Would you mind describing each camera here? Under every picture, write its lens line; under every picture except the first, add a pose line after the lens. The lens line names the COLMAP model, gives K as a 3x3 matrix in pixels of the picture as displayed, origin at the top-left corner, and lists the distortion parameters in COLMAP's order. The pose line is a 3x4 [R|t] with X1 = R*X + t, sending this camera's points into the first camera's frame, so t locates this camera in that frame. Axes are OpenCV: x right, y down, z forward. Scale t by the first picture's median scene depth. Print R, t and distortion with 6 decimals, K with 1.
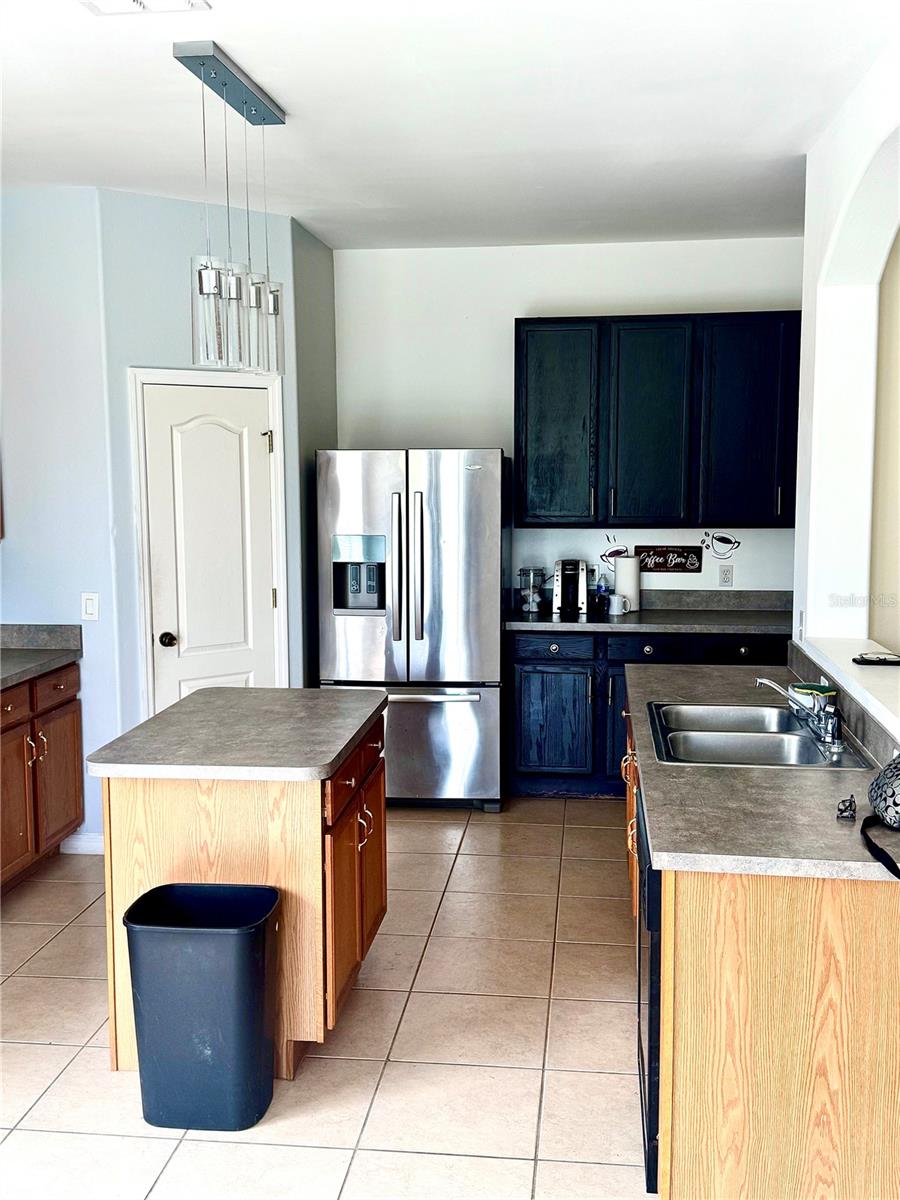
lens RADIAL K [[1233.3, 0, 450.0], [0, 1233.3, 600.0], [0, 0, 1]] dist [0.230445, -0.533416]
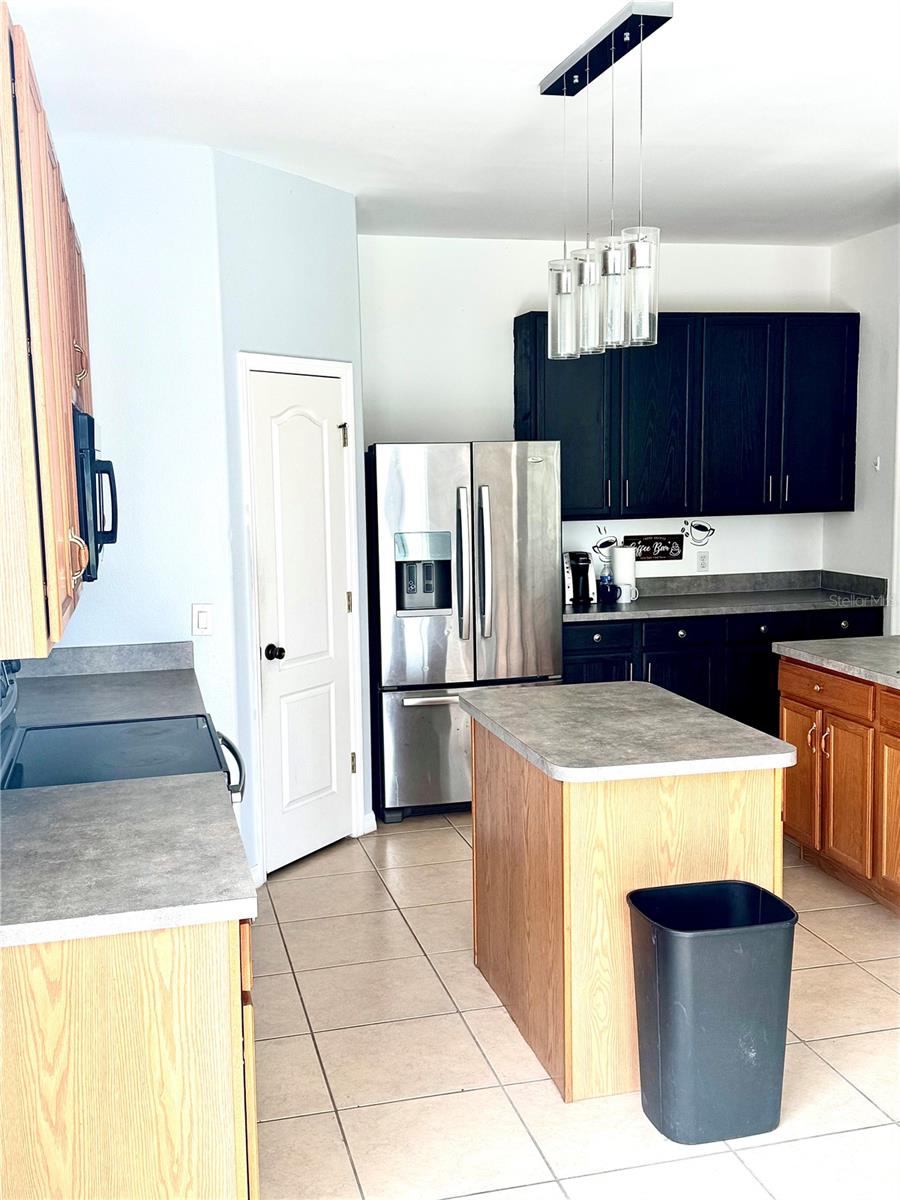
lens RADIAL K [[1233.3, 0, 450.0], [0, 1233.3, 600.0], [0, 0, 1]] dist [0.230445, -0.533416]
pose [[0.929133, -0.052055, 0.366064, -0.444958], [0.054895, 0.998489, 0.002655, -0.001492], [-0.365649, 0.017628, 0.930586, 0.110656]]
